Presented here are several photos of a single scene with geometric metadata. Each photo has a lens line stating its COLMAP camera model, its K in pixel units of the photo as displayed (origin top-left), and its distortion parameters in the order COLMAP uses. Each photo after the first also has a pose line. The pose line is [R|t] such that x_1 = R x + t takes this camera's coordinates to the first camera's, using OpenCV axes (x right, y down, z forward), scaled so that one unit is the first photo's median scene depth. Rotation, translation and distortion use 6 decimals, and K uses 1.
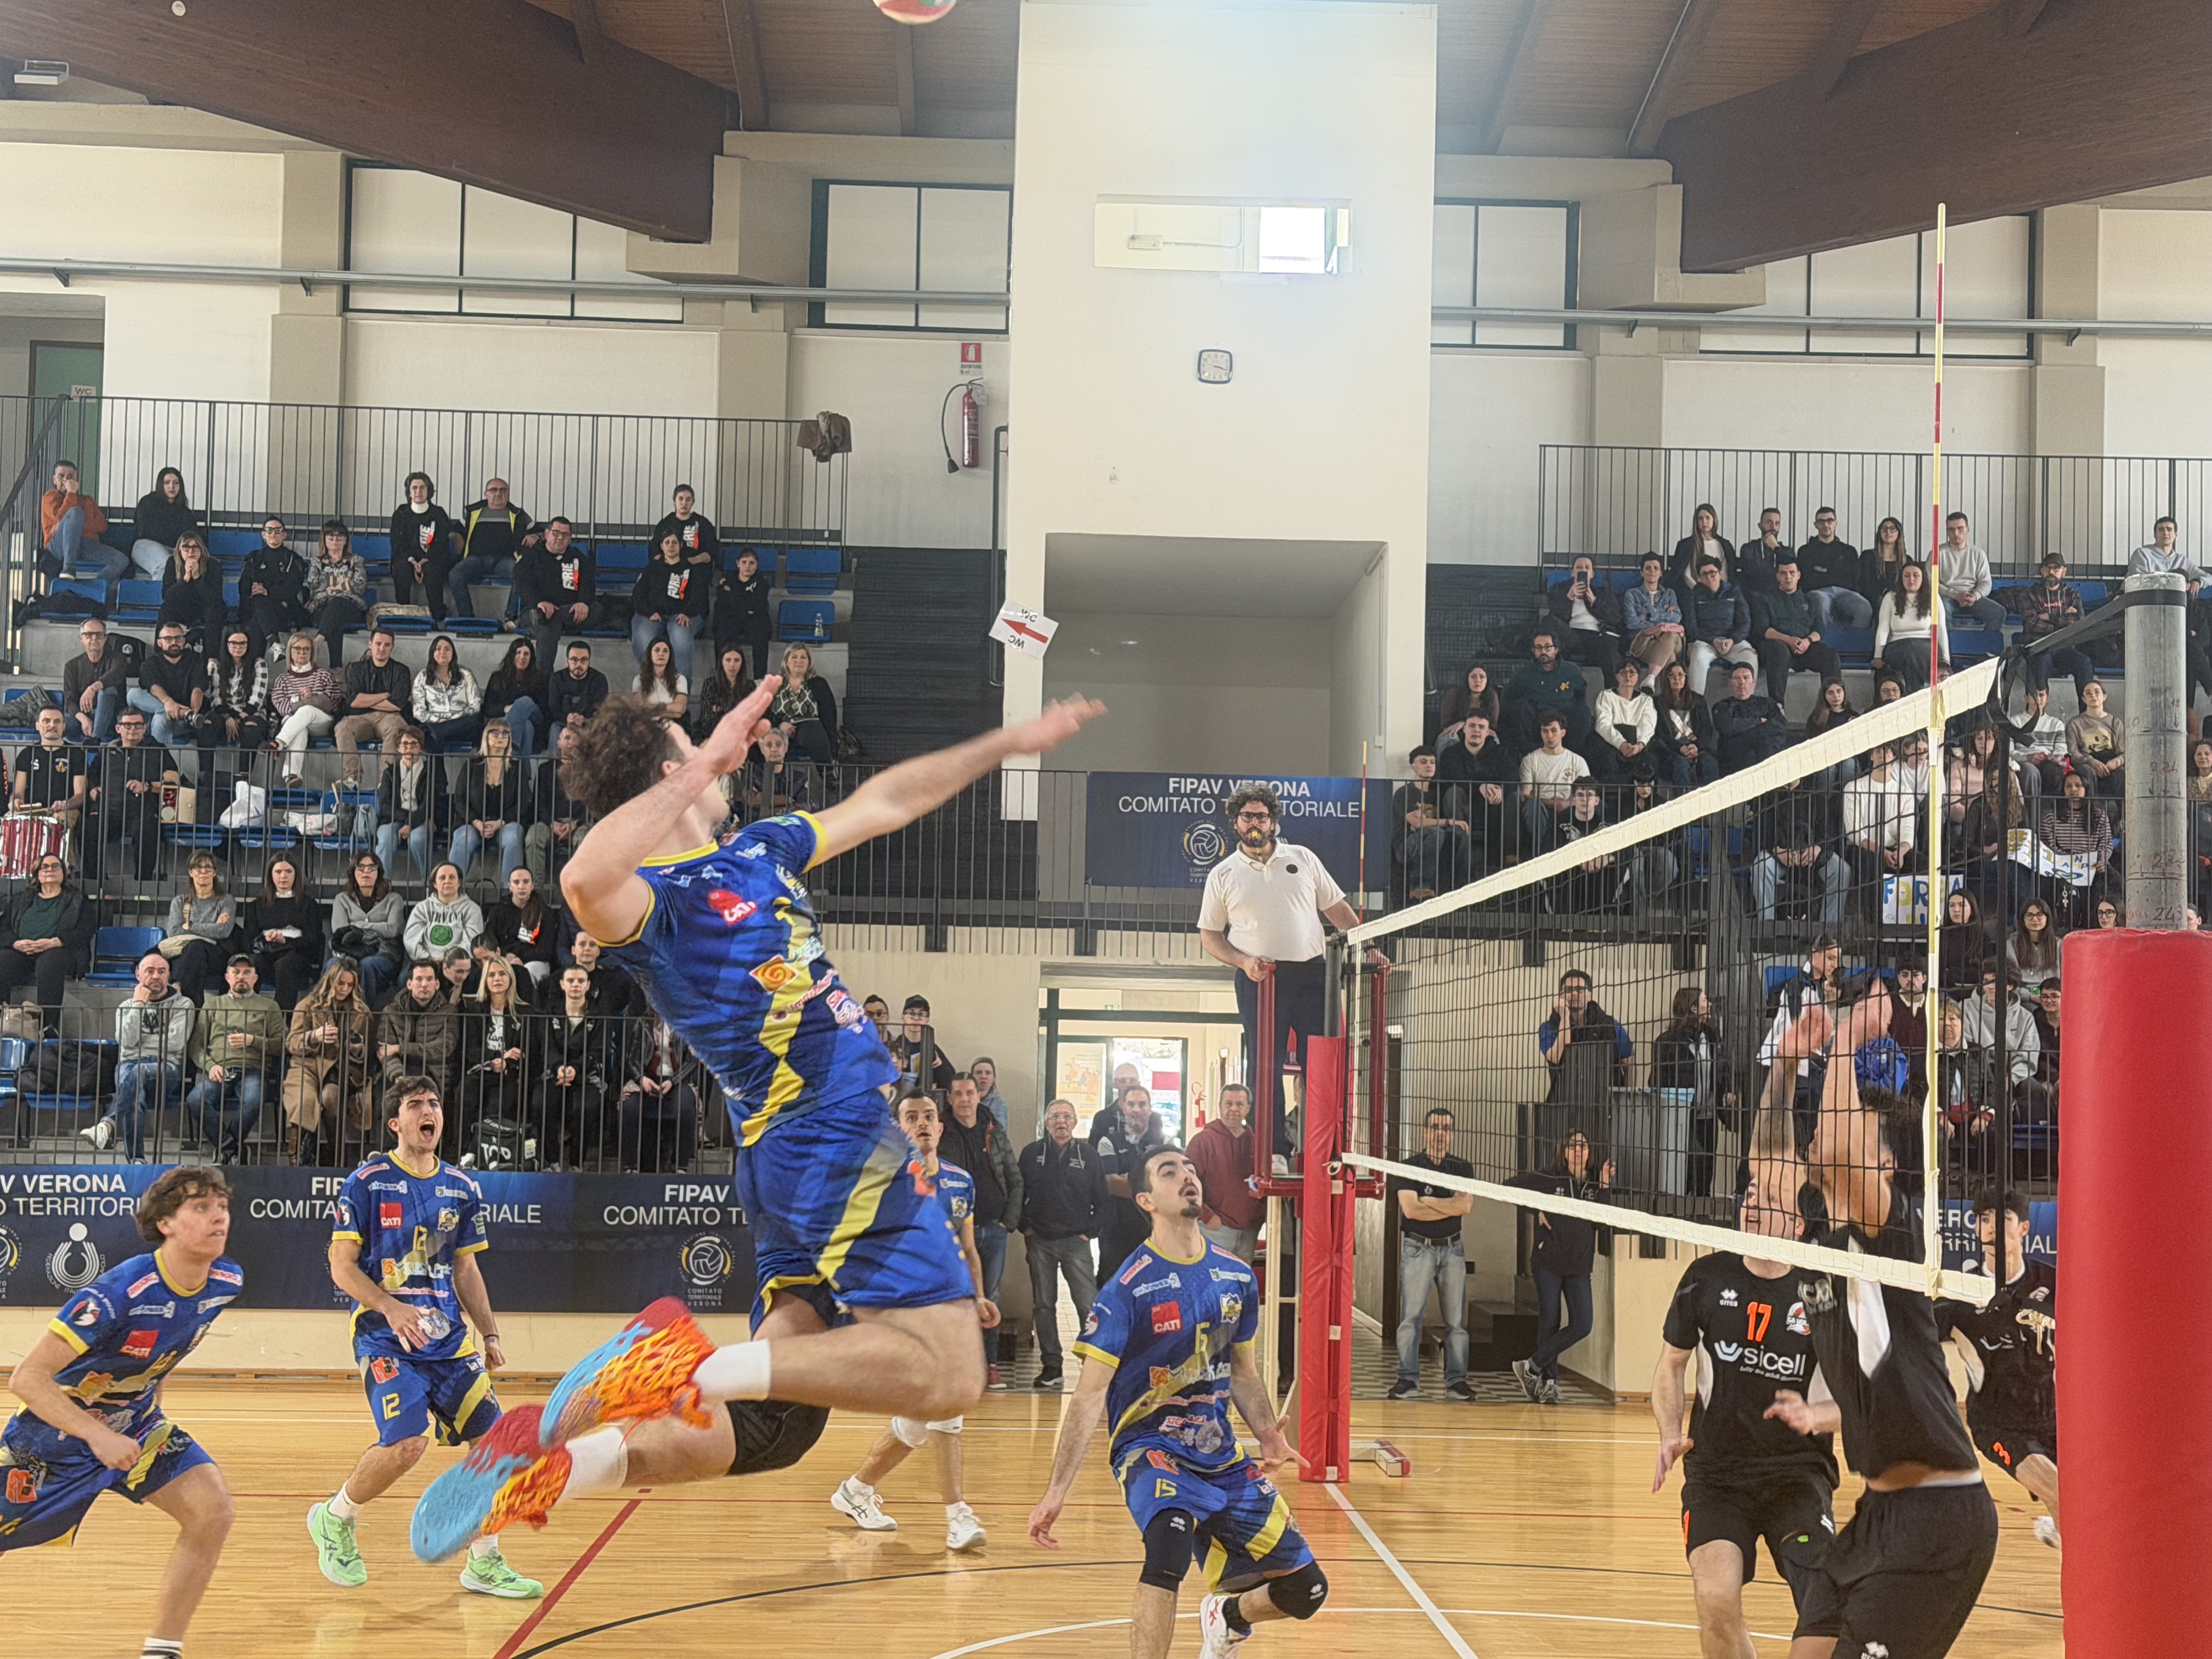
lens RADIAL K [[3370.0, 0, 1226.5], [0, 3370.0, 830.4], [0, 0, 1]] dist [-0.205011, 1.326950]
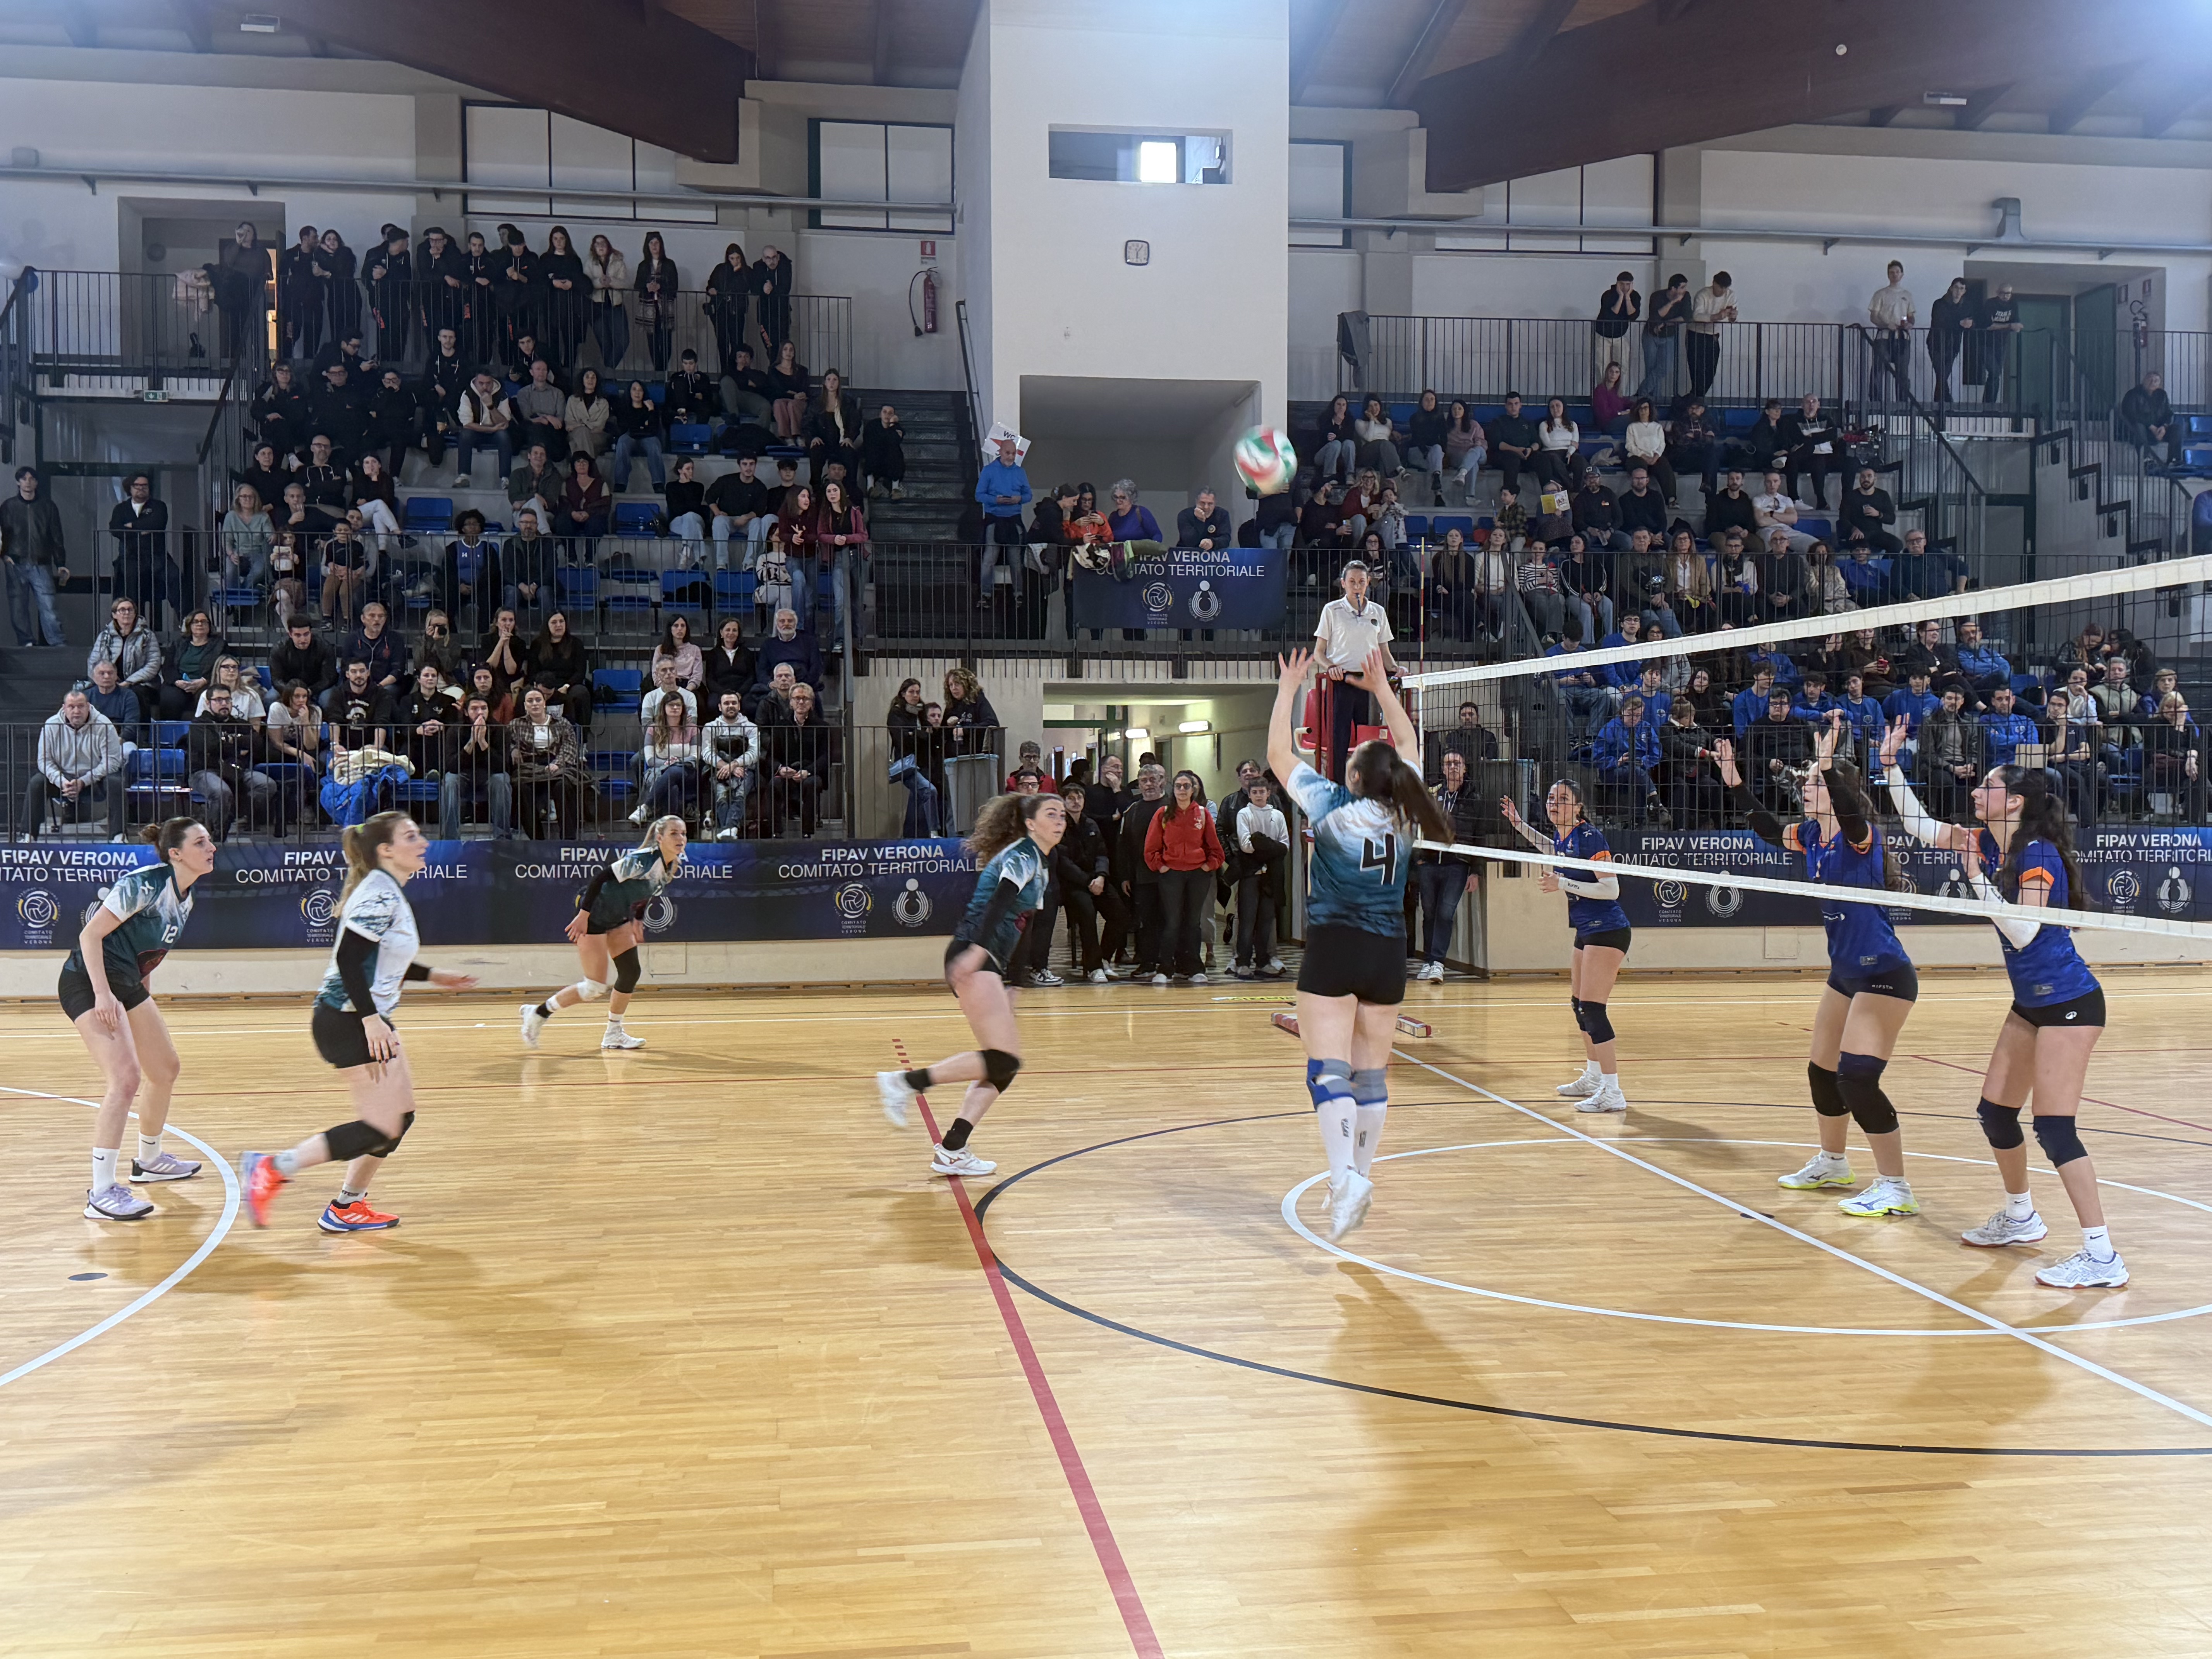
lens RADIAL K [[2372.2, 0, 1105.7], [0, 2372.2, 773.9], [0, 0, 1]] dist [0.010100, 0.007193]
pose [[0.991768, -0.022951, 0.125974, -0.132315], [0.012806, 0.996652, 0.080753, -0.002971], [-0.127406, -0.078475, 0.988741, -0.004162]]
